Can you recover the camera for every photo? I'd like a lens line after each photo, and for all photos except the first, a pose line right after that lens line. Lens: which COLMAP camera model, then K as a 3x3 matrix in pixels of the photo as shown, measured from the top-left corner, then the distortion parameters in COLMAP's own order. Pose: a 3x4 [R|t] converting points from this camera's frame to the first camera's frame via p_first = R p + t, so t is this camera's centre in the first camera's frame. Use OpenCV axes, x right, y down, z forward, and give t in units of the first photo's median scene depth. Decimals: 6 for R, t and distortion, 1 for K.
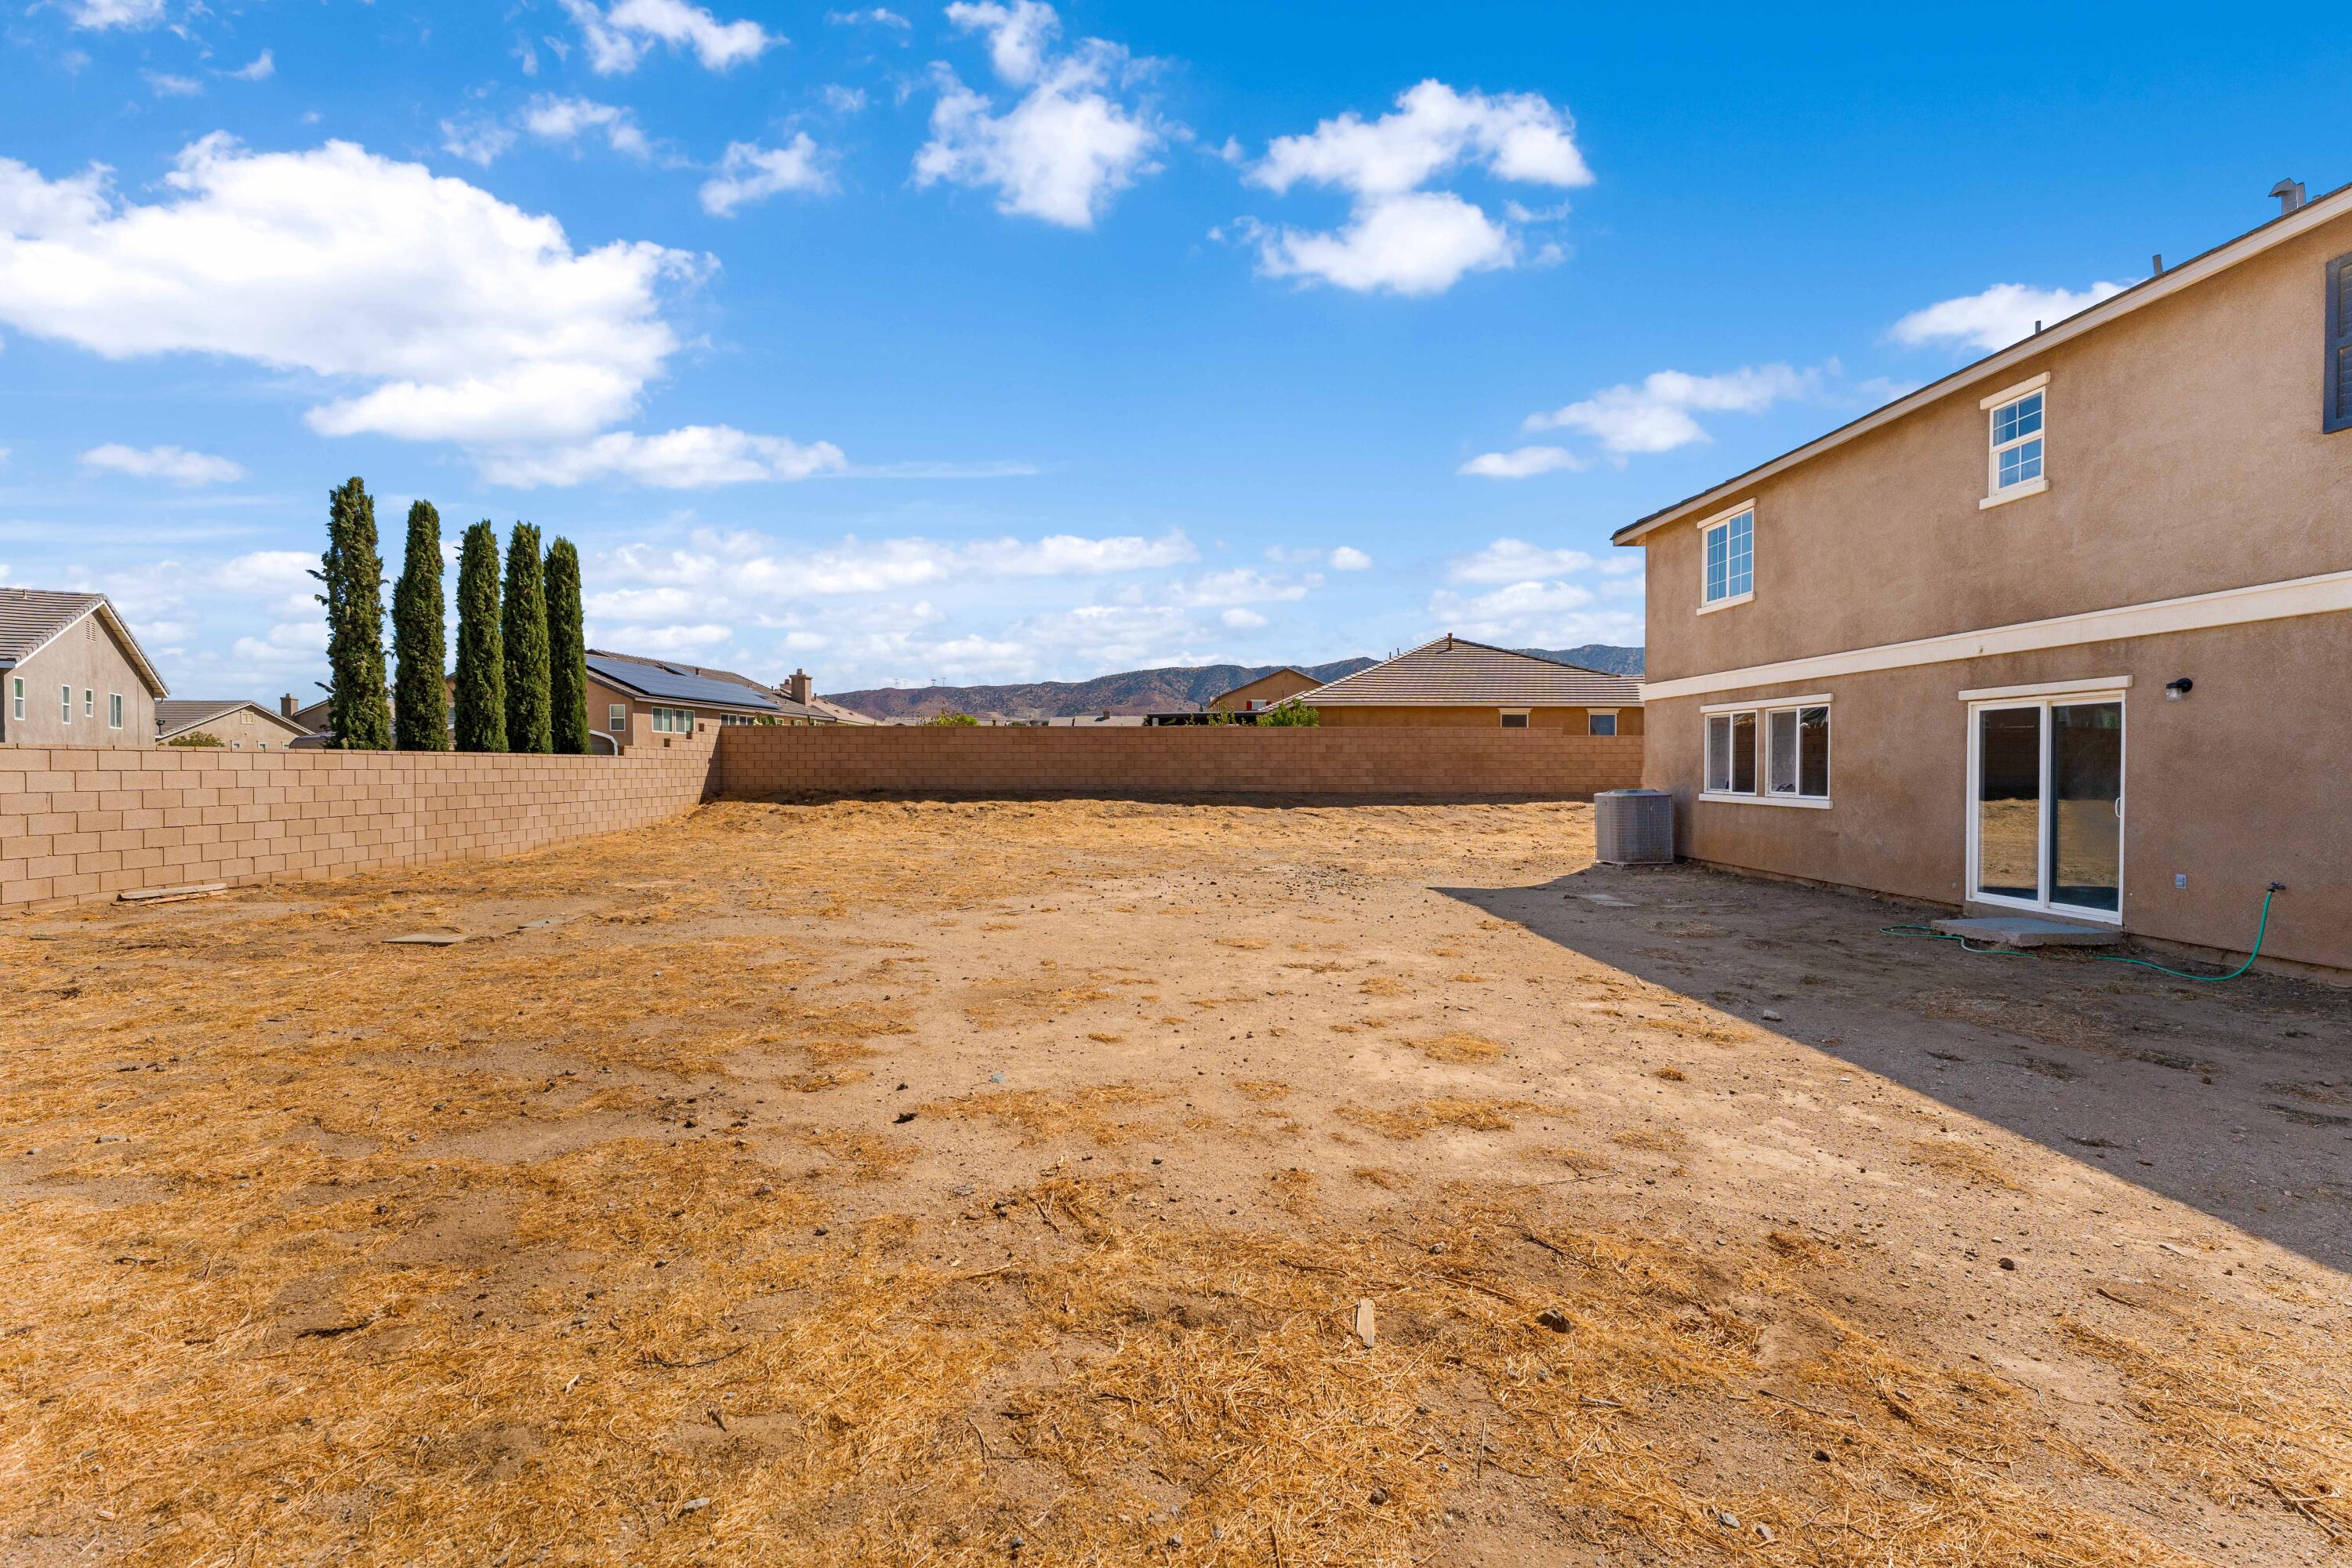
lens RADIAL K [[935.5, 0, 1176.9], [0, 935.5, 791.7], [0, 0, 1]] dist [-0.000685, -0.000070]
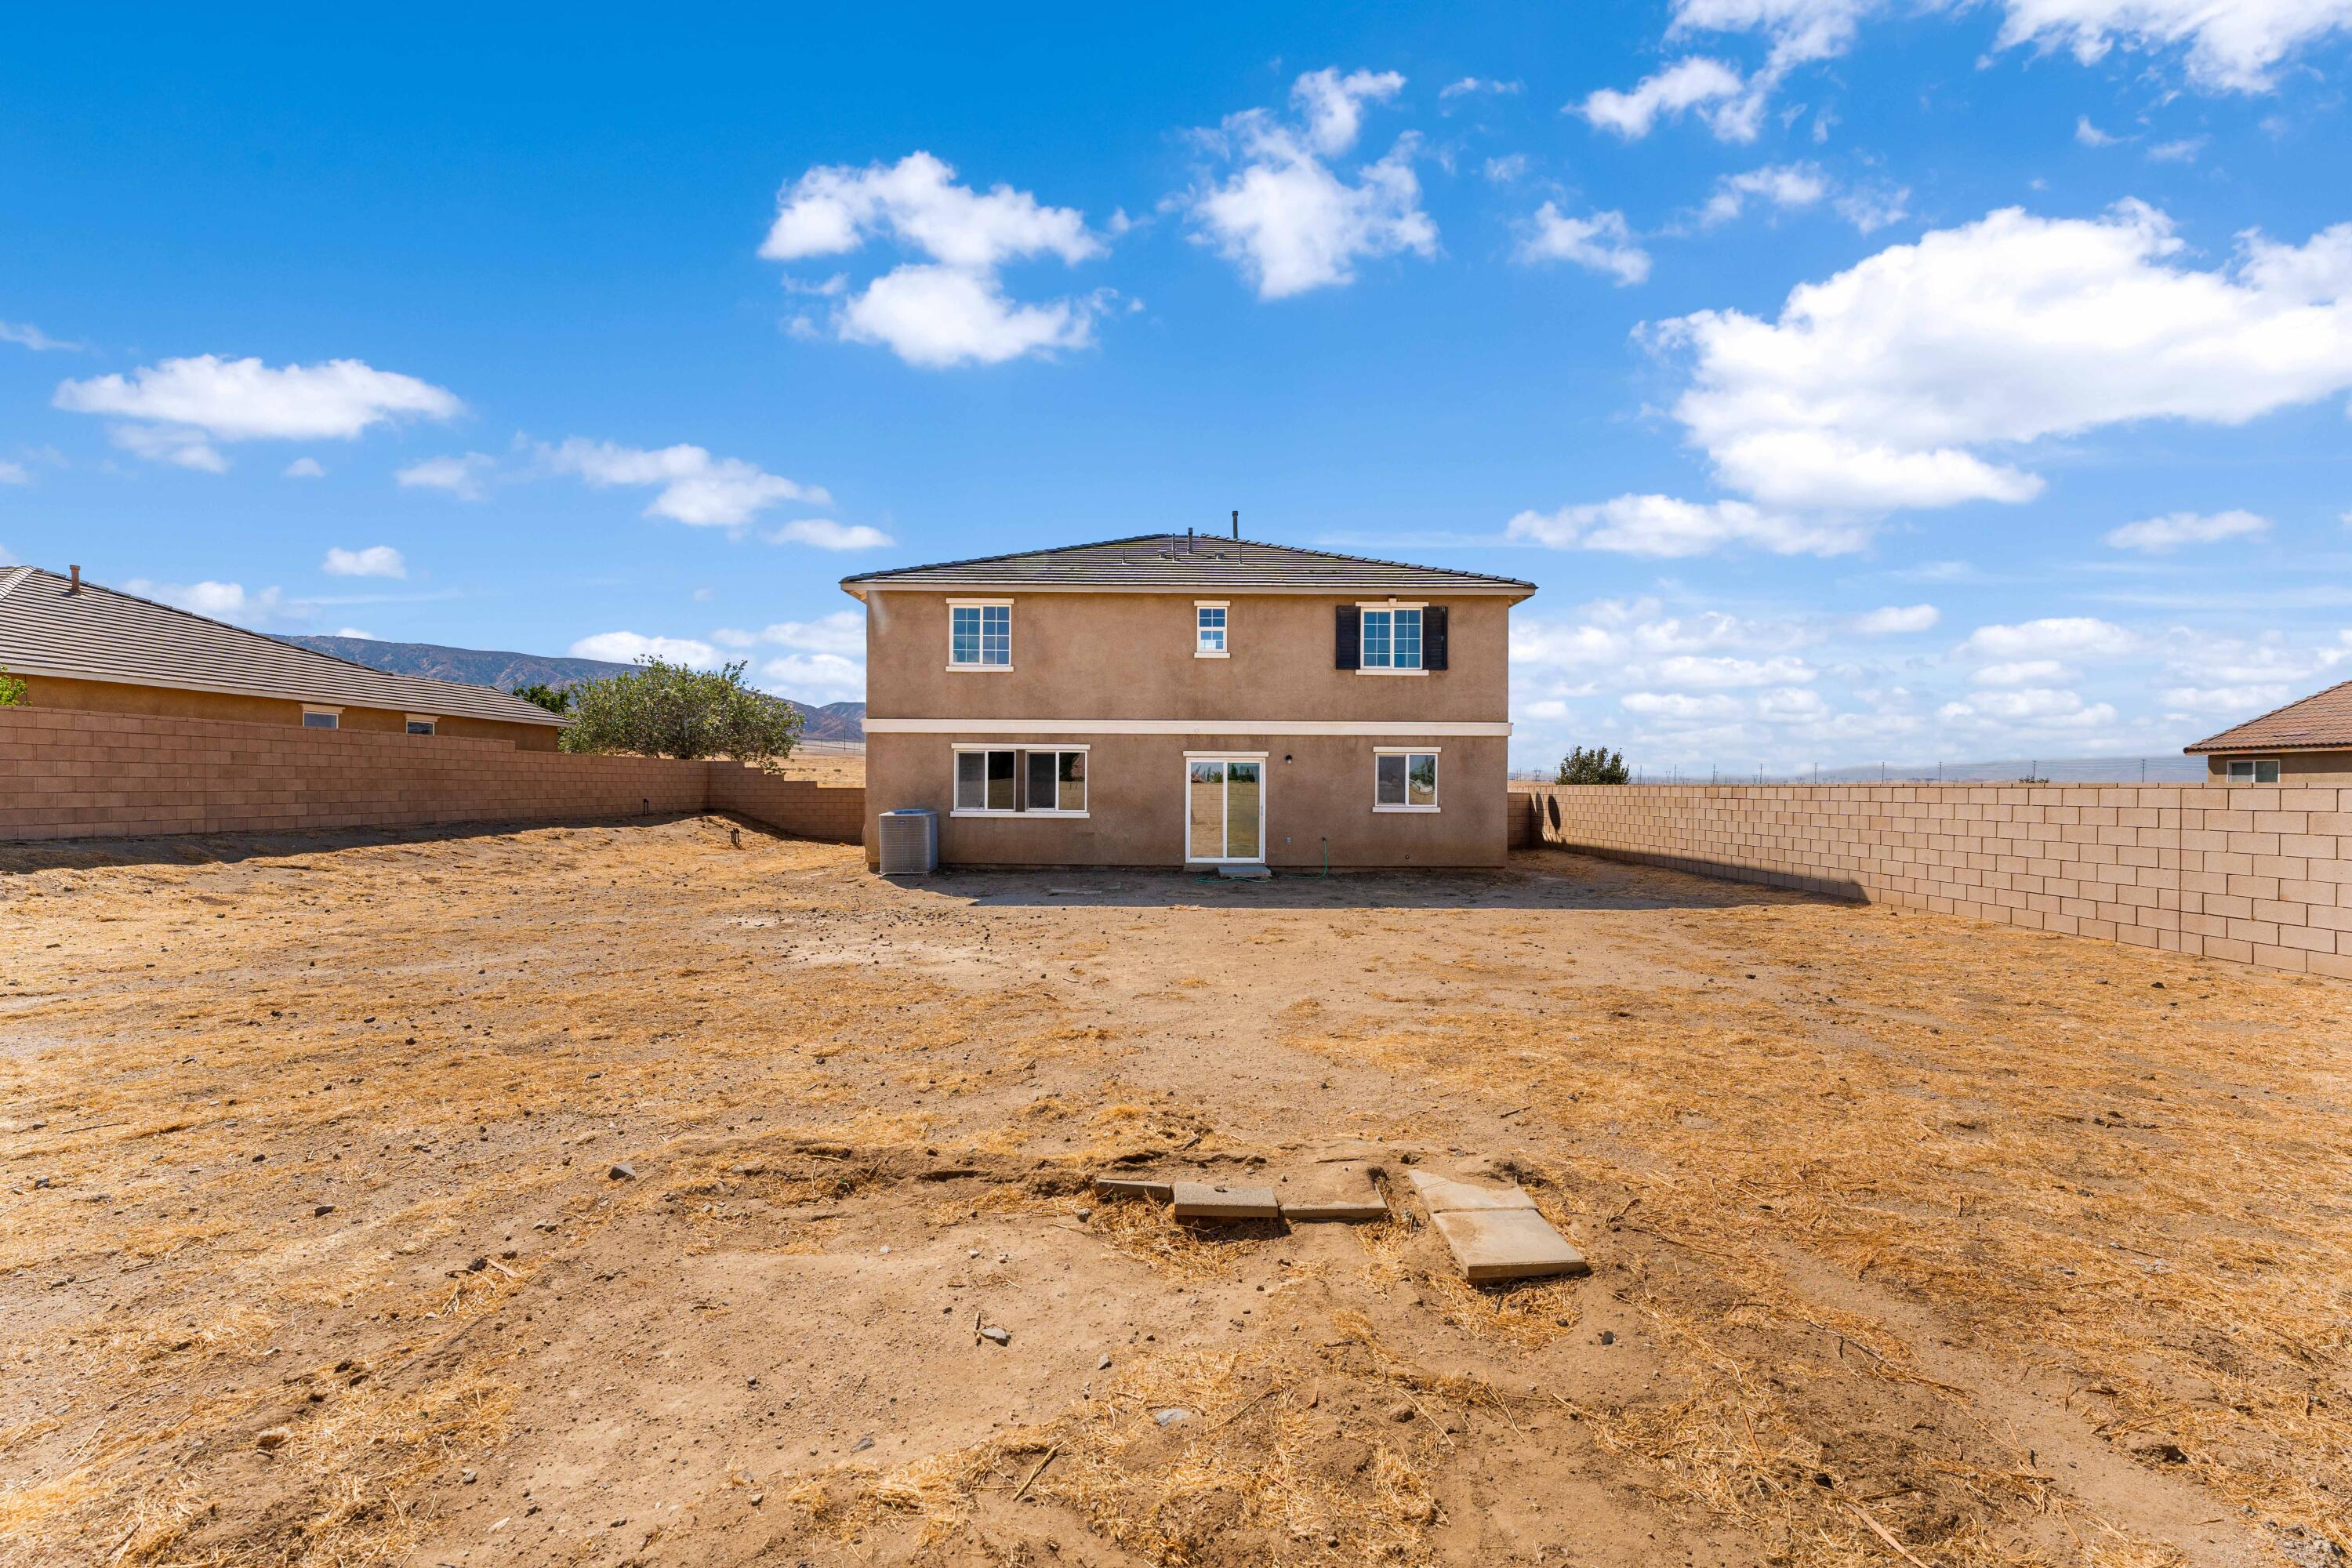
lens RADIAL K [[935.5, 0, 1176.9], [0, 935.5, 791.7], [0, 0, 1]] dist [-0.000685, -0.000070]
pose [[0.036444, -0.006233, 0.999316, -0.807497], [0.021424, 0.999756, 0.005454, -0.028990], [-0.999106, 0.021211, 0.036568, 0.739096]]
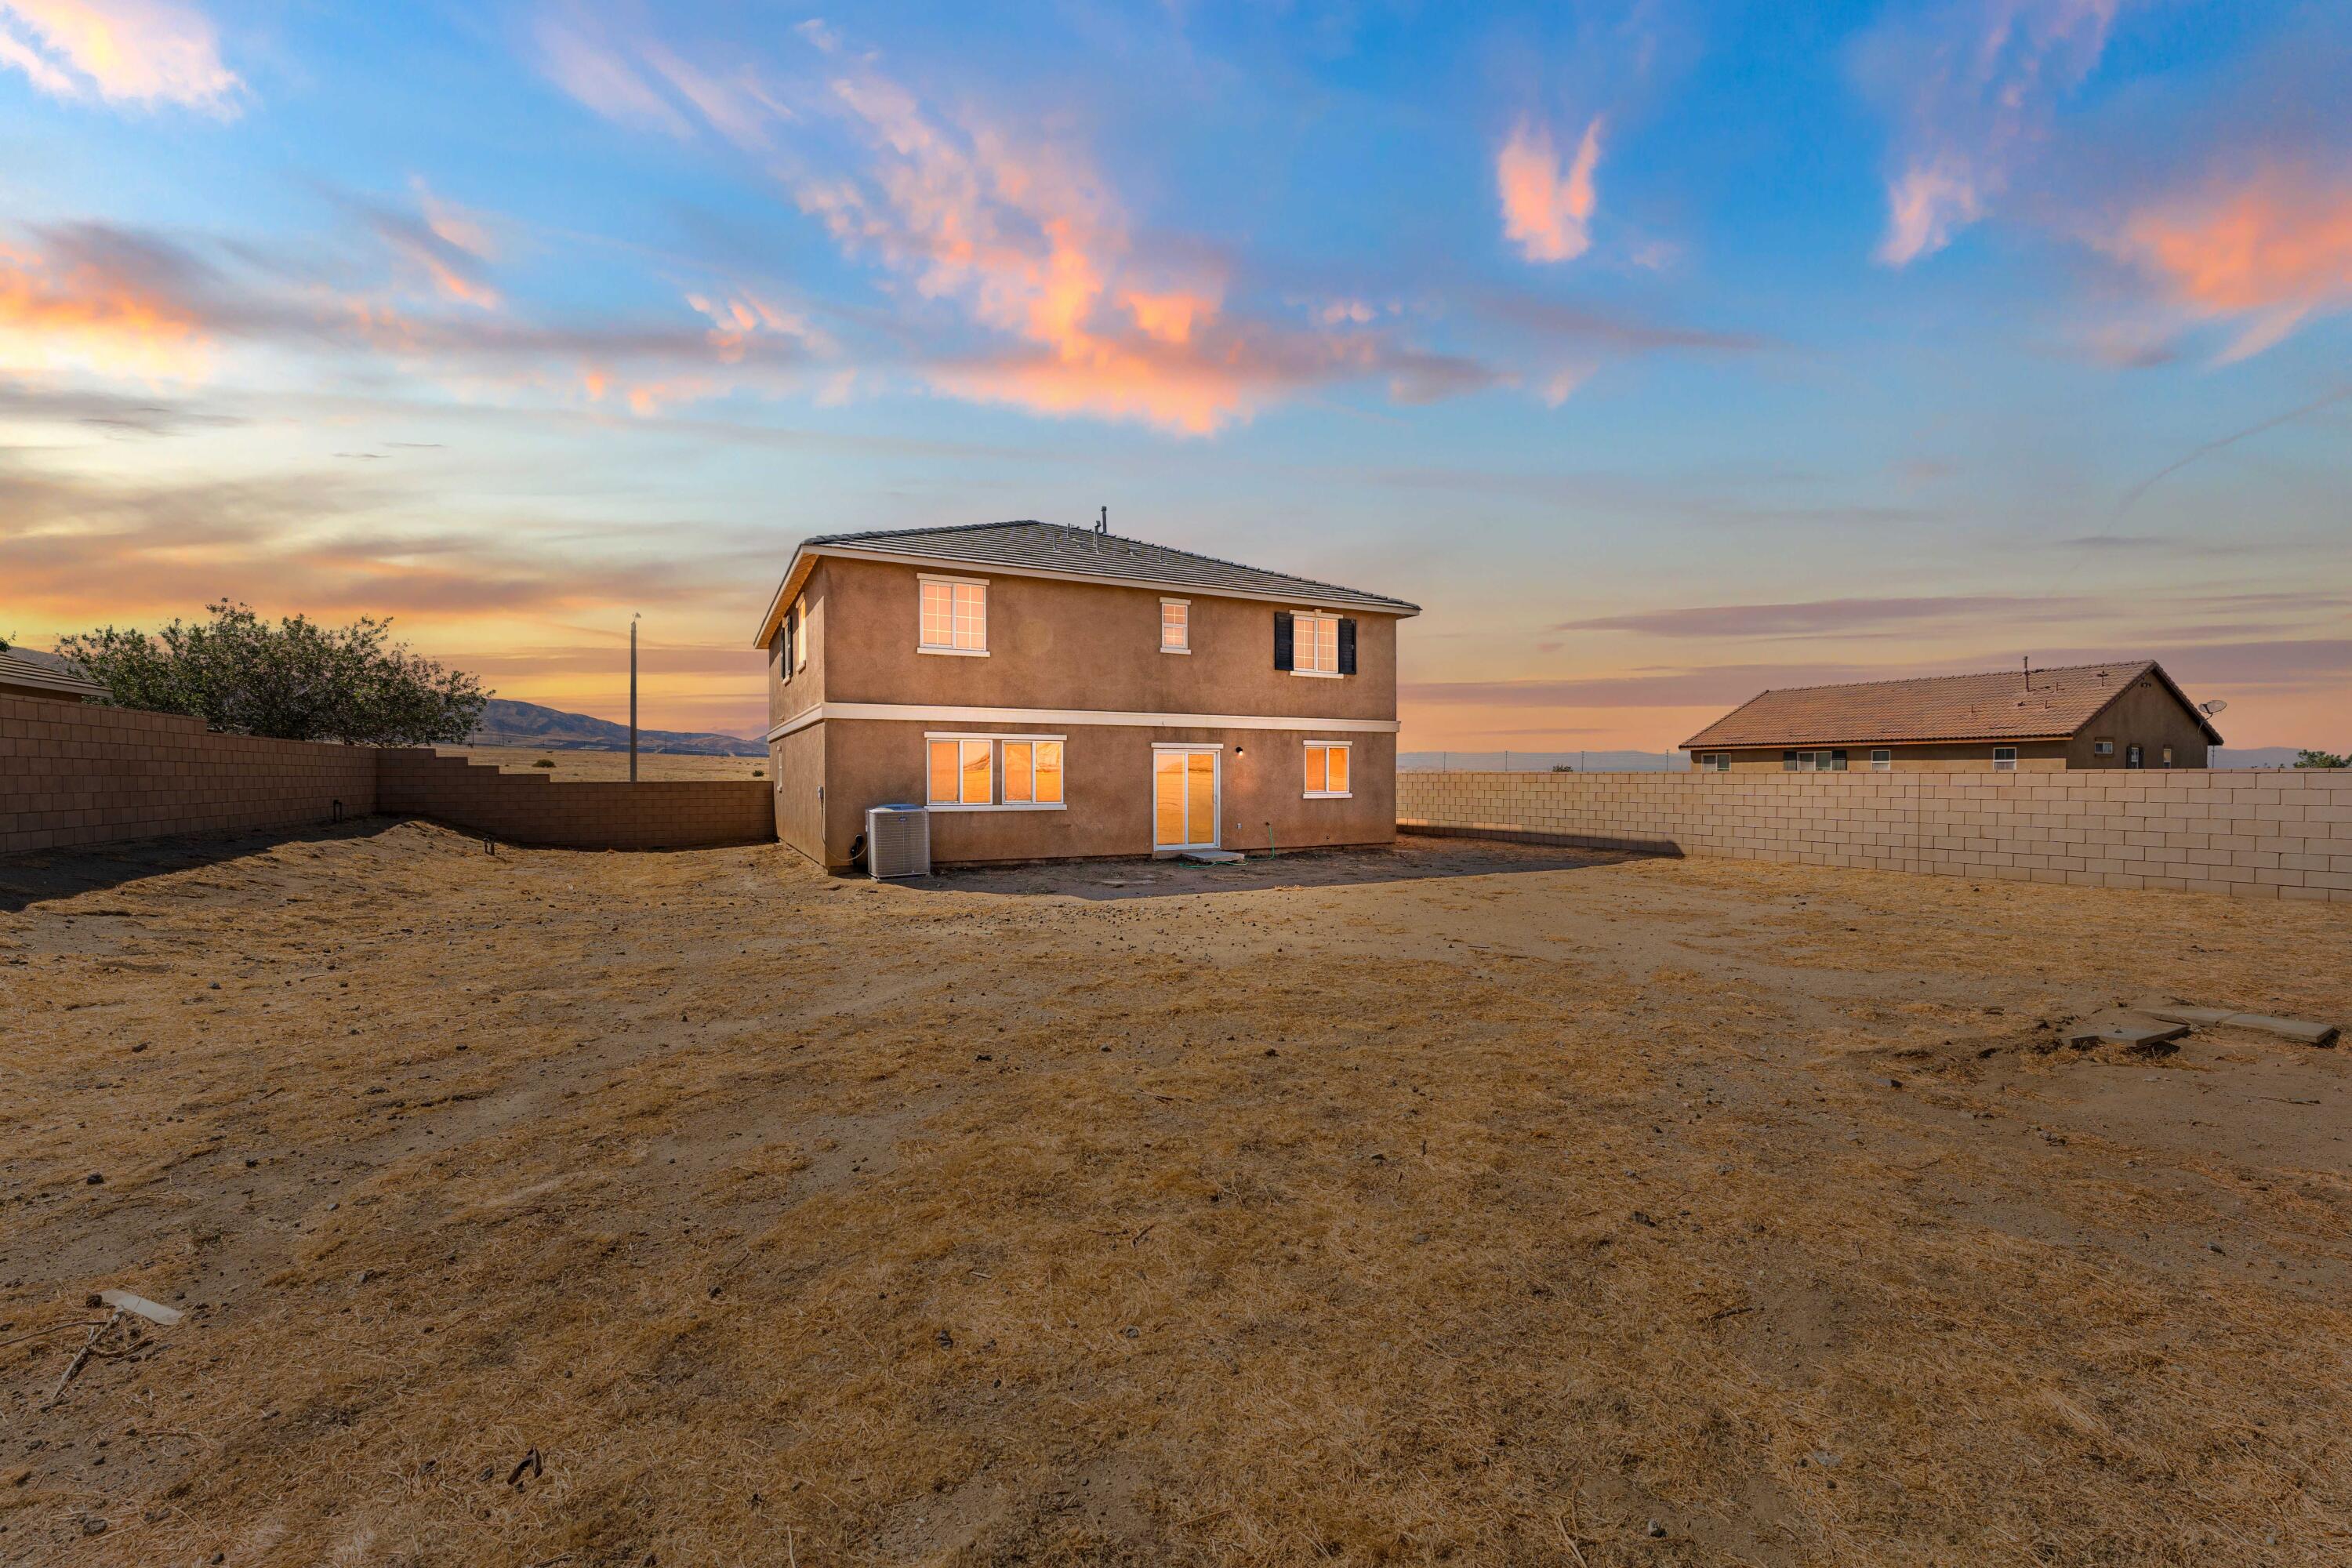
lens RADIAL K [[935.5, 0, 1176.9], [0, 935.5, 791.7], [0, 0, 1]] dist [-0.000685, -0.000070]
pose [[-0.424216, -0.014863, 0.905439, -0.730785], [0.026186, 0.999246, 0.028671, -0.047498], [-0.905182, 0.035872, -0.423507, 1.386571]]
